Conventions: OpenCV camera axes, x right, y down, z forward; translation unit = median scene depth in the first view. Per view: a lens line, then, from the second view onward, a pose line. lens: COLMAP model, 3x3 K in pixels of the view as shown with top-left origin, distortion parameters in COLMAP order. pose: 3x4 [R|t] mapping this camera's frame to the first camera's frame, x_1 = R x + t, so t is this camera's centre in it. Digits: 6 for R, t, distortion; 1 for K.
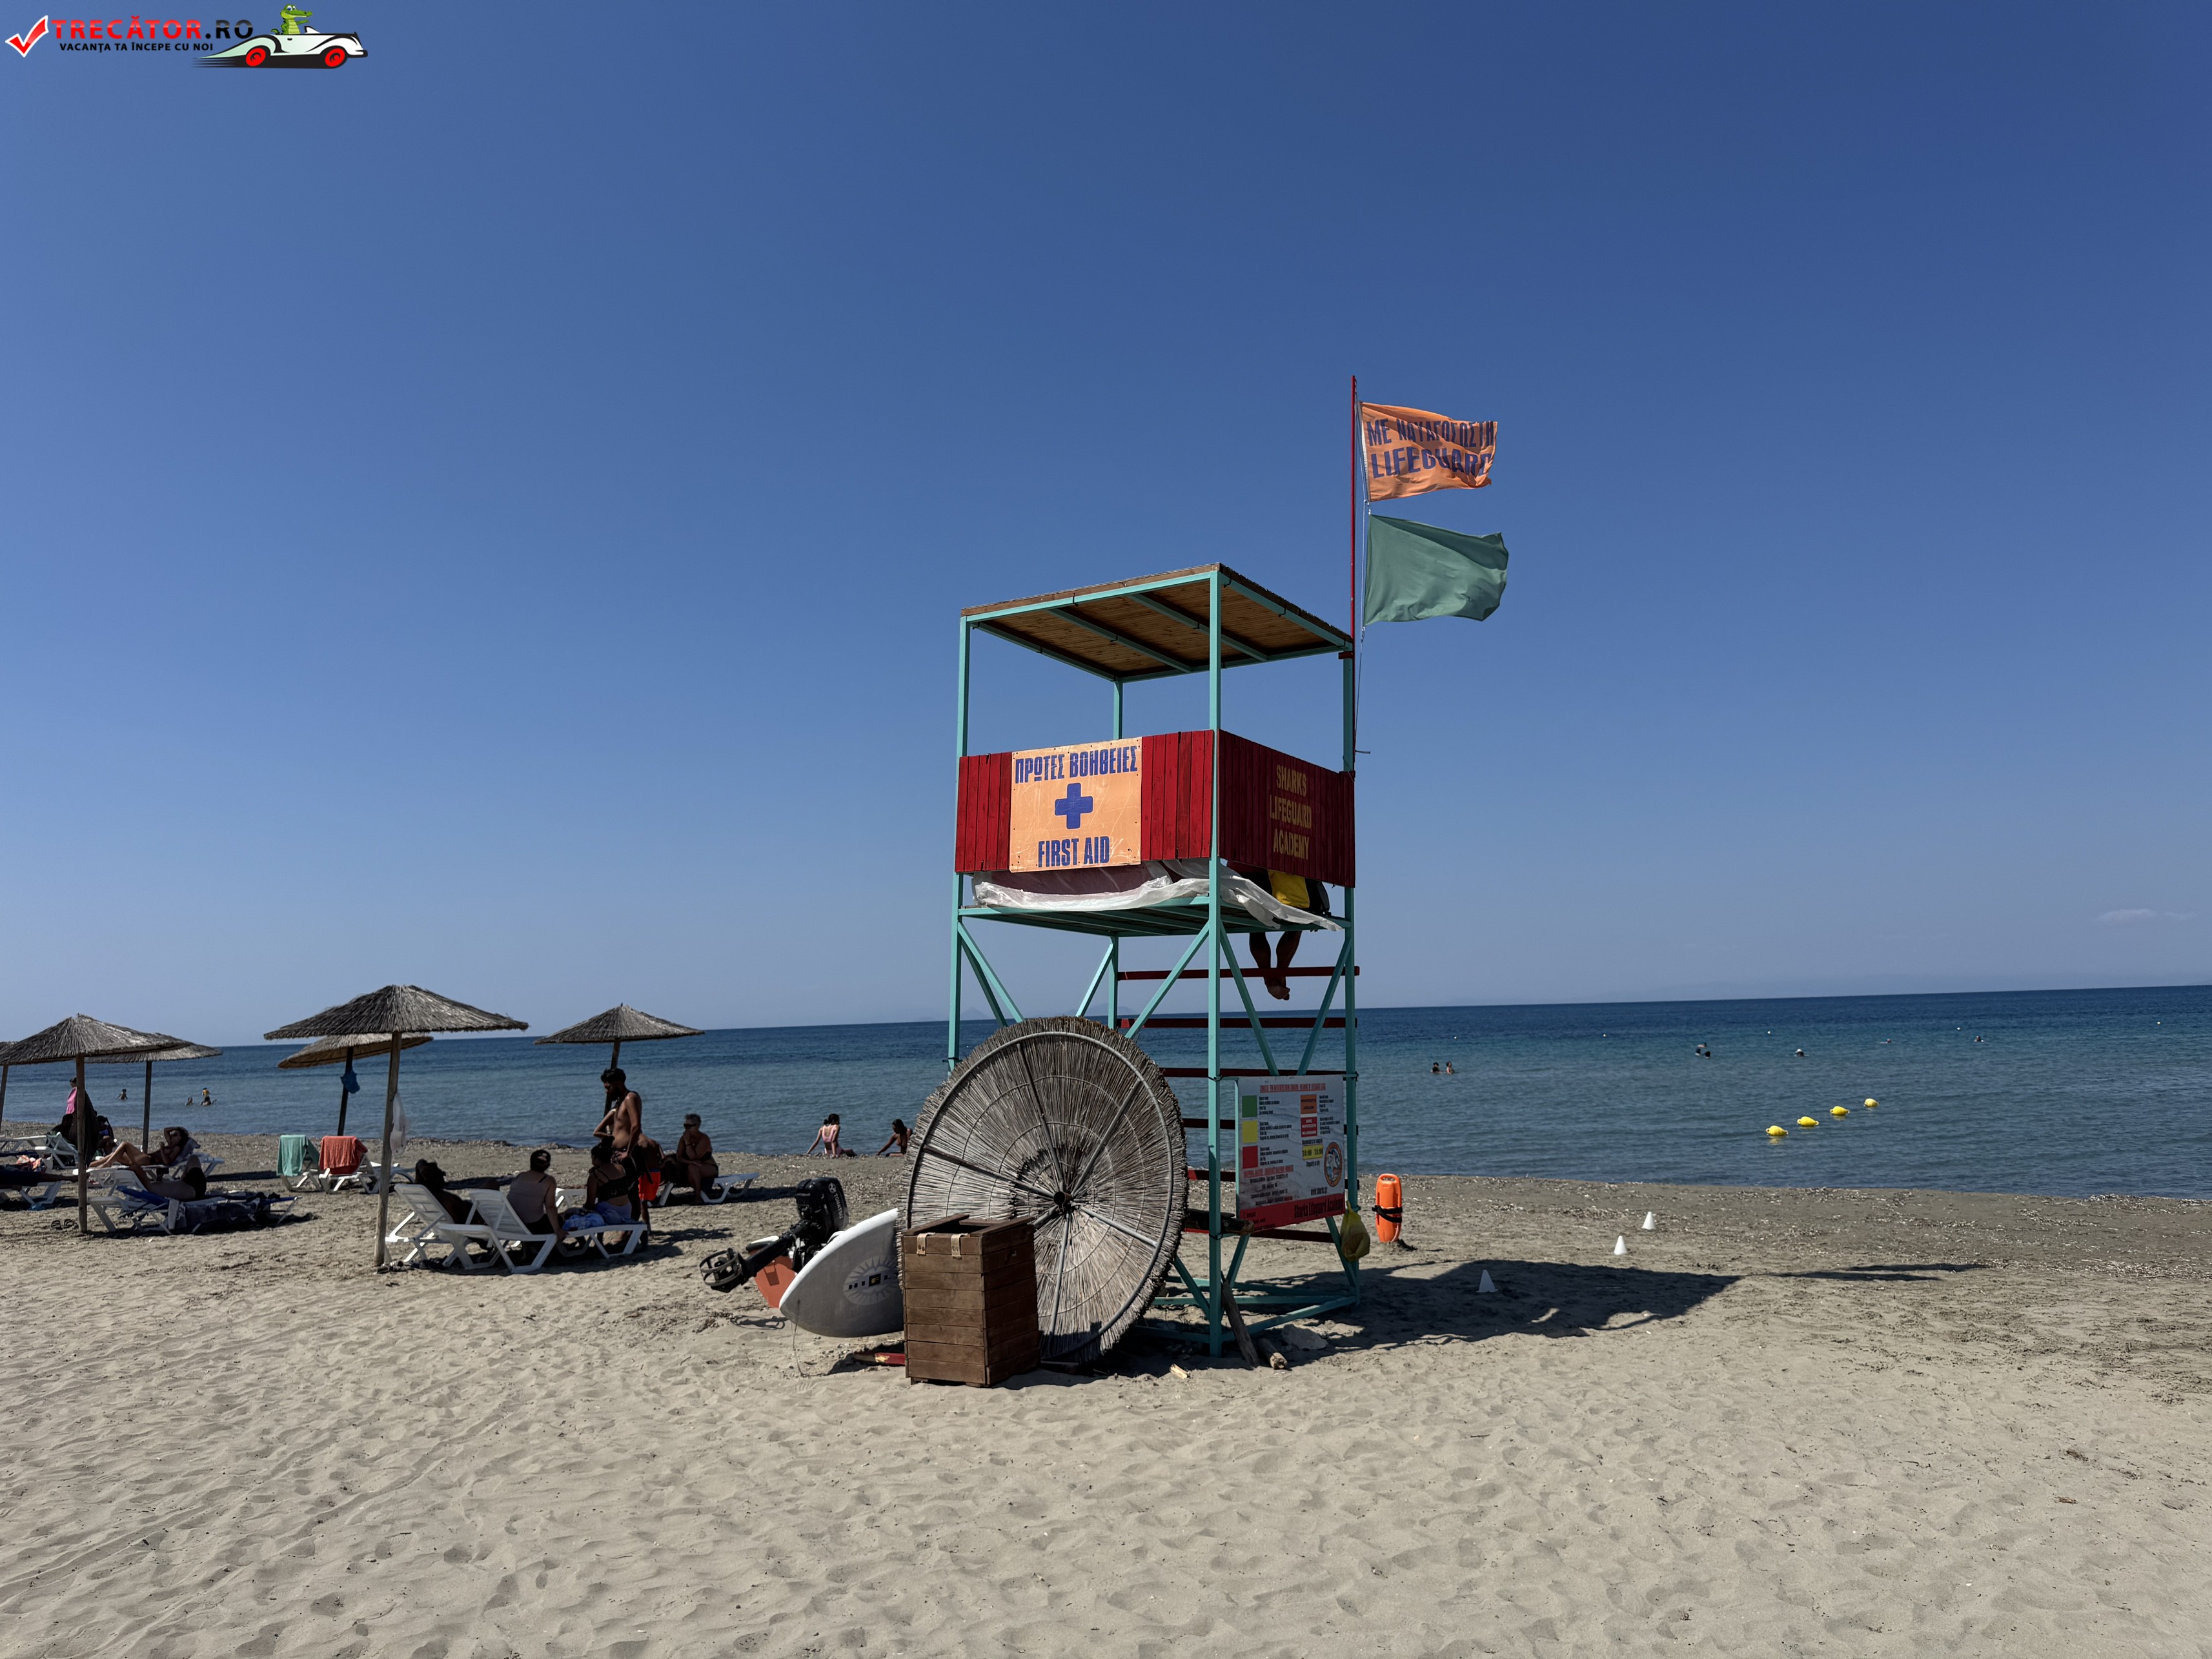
lens RADIAL K [[1672.8, 0, 1106.0], [0, 1672.8, 829.5], [0, 0, 1]] dist [0.033750, -0.000863]
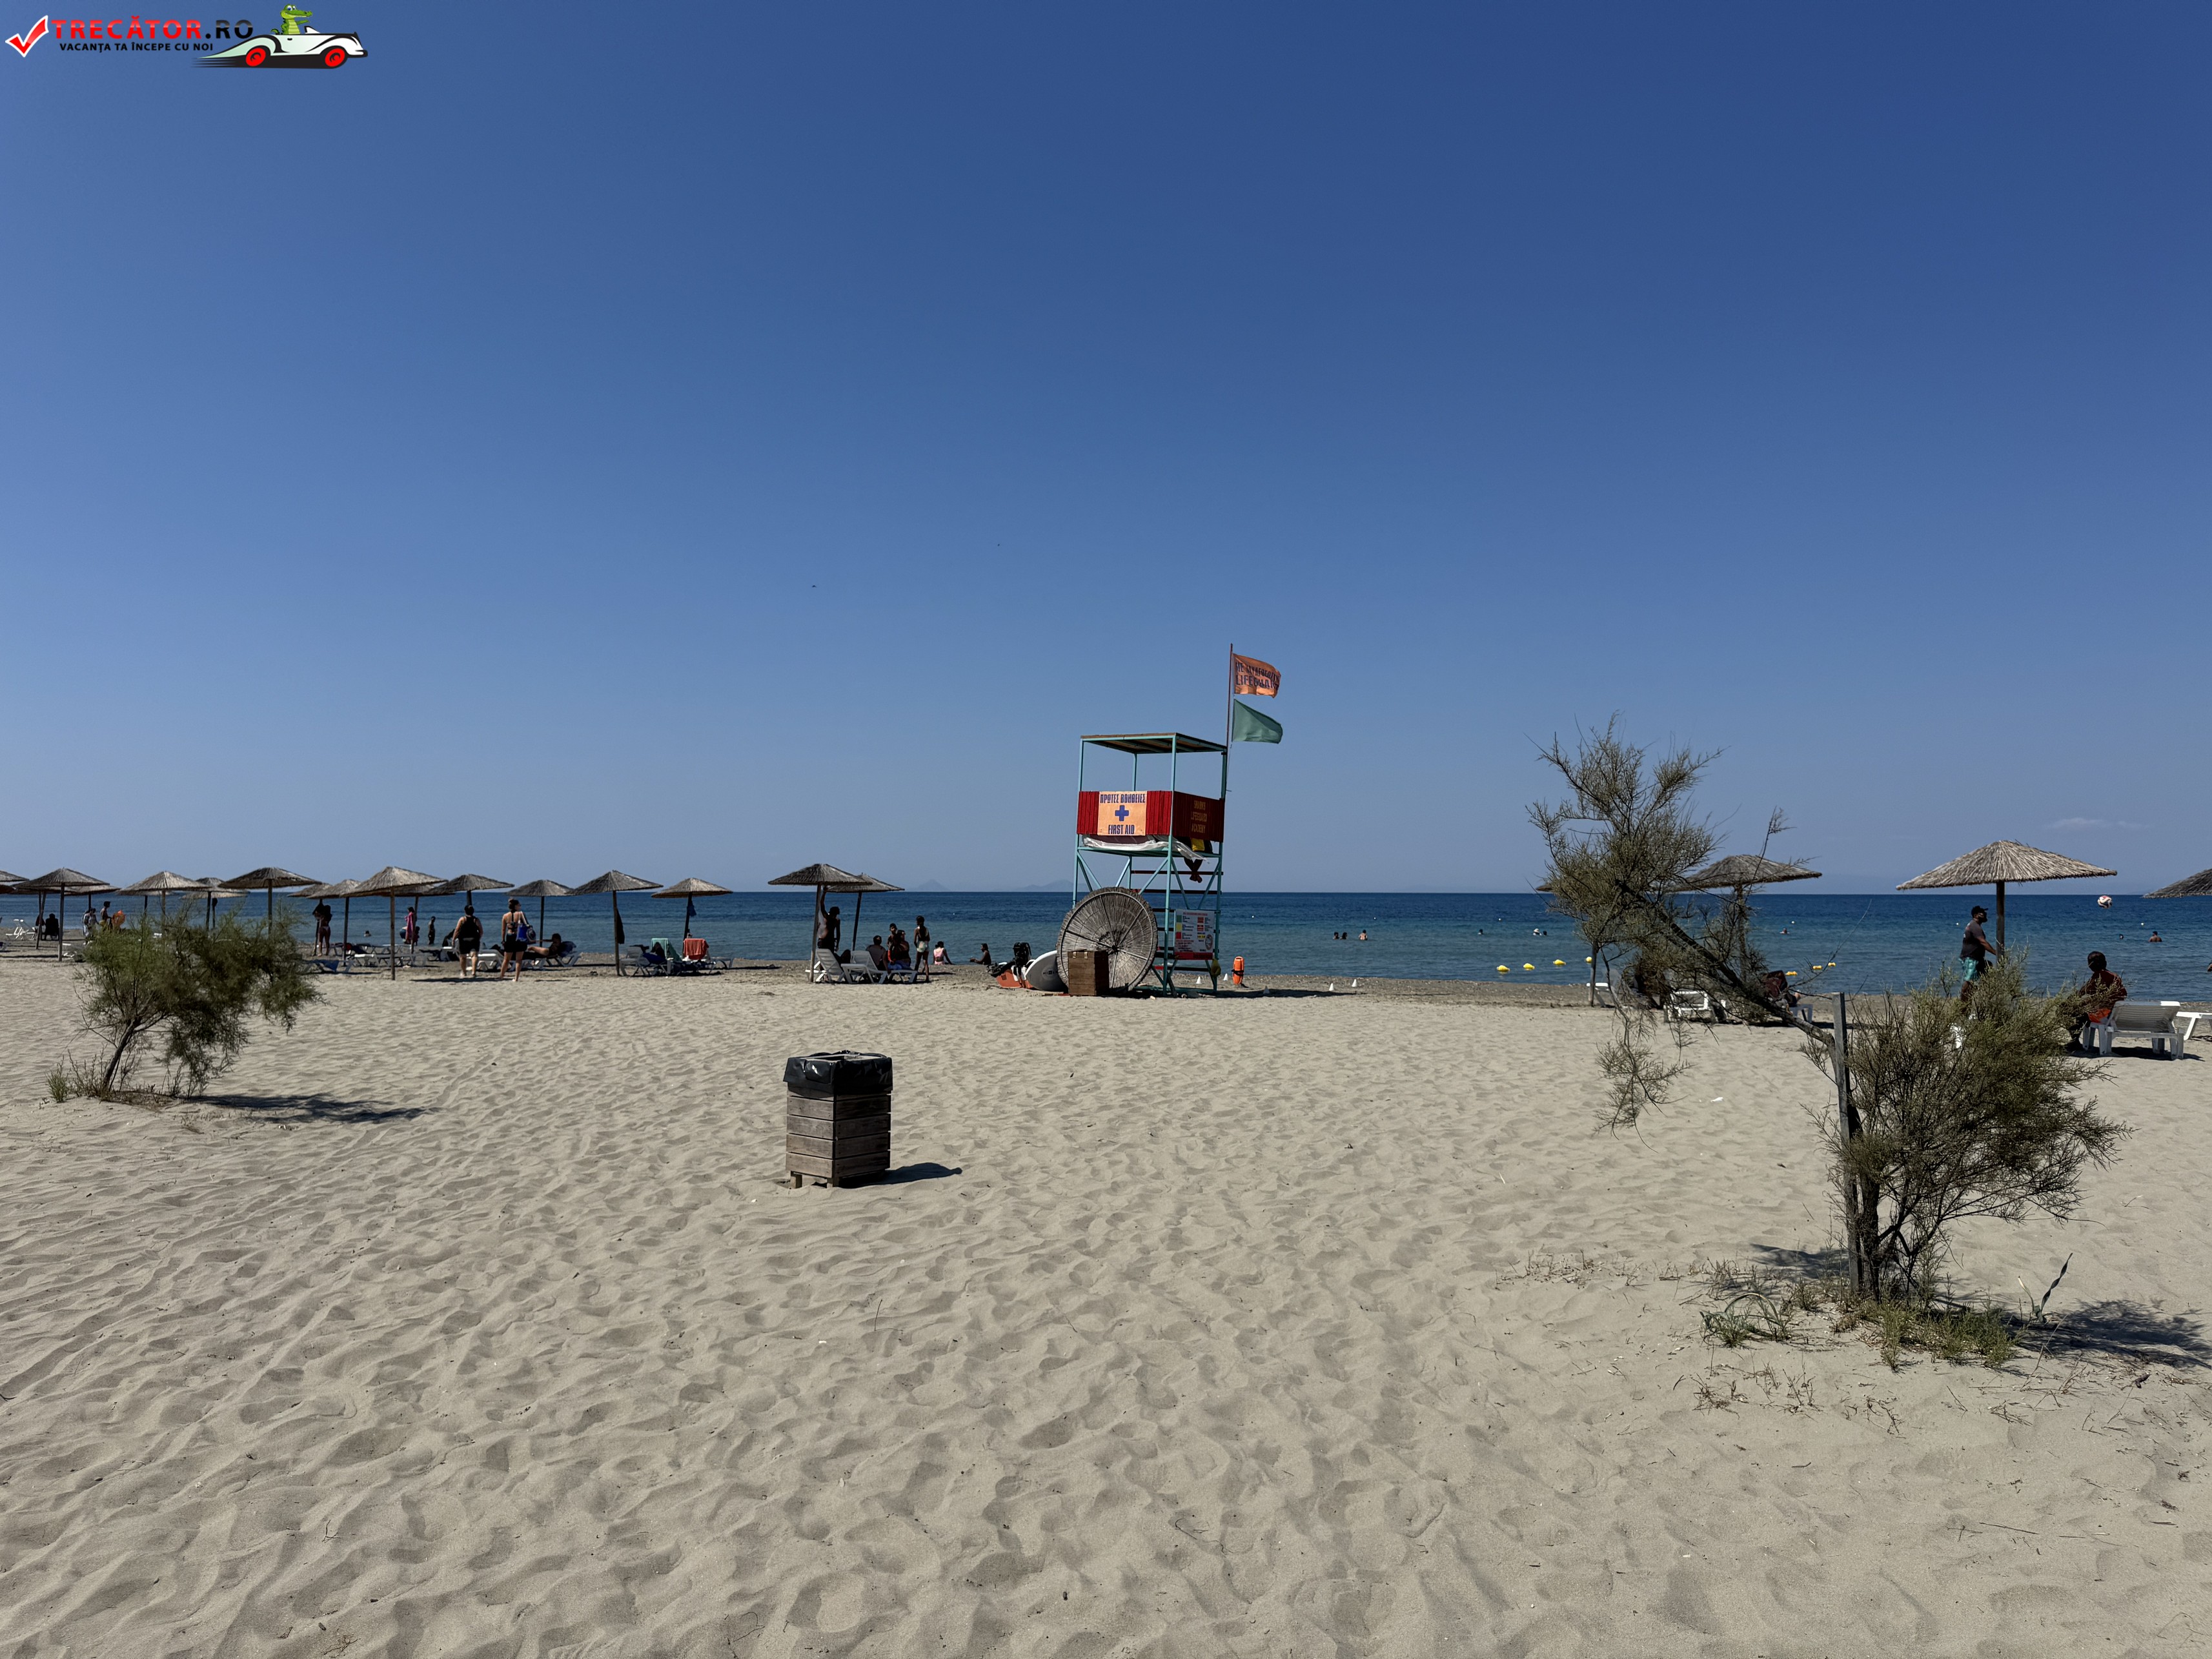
lens RADIAL K [[1672.8, 0, 1106.0], [0, 1672.8, 829.5], [0, 0, 1]] dist [0.033750, -0.000863]
pose [[0.998728, 0.039370, 0.031489, -0.133476], [-0.041473, 0.996740, 0.069202, -0.180464], [-0.028662, -0.070420, 0.997106, -1.815457]]
